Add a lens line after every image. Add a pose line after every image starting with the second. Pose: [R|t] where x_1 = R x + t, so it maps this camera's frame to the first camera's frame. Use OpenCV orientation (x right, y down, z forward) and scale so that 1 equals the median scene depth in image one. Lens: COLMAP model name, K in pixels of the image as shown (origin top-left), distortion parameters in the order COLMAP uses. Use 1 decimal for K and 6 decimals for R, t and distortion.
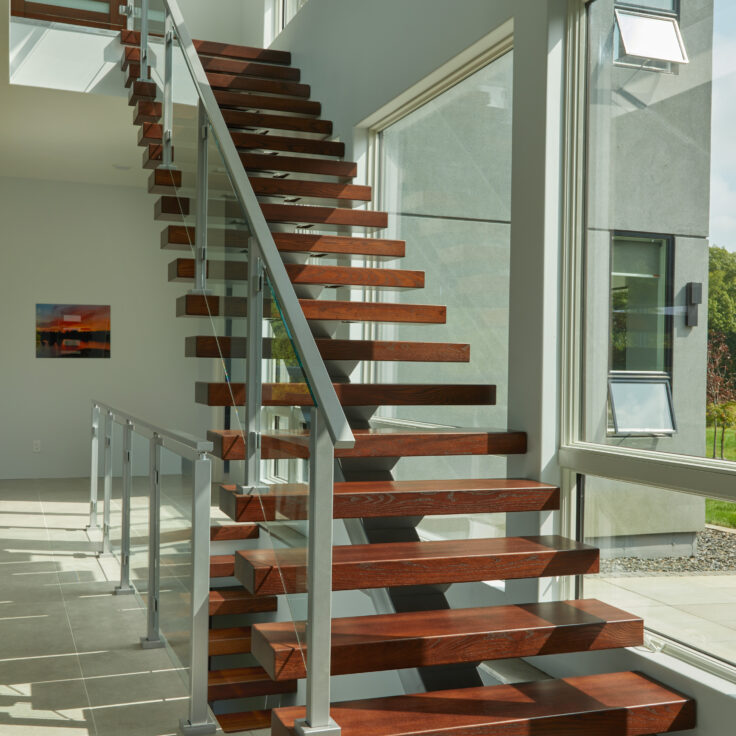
lens RADIAL K [[963.1, 0, 367.0], [0, 963.1, 367.8], [0, 0, 1]] dist [-0.000467, 0.000000]
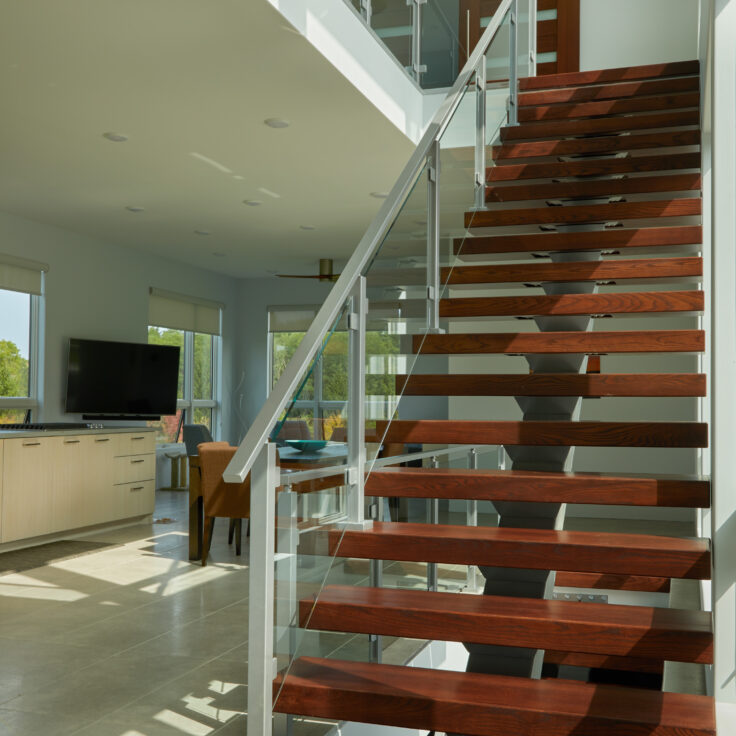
lens RADIAL K [[960.3, 0, 366.8], [0, 960.3, 369.2], [0, 0, 1]] dist [0.019004, 0.000000]
pose [[0.771972, -0.036314, -0.634619, 0.361210], [0.011897, 0.999017, -0.042694, 0.002705], [0.635546, 0.025408, 0.771645, 0.145898]]
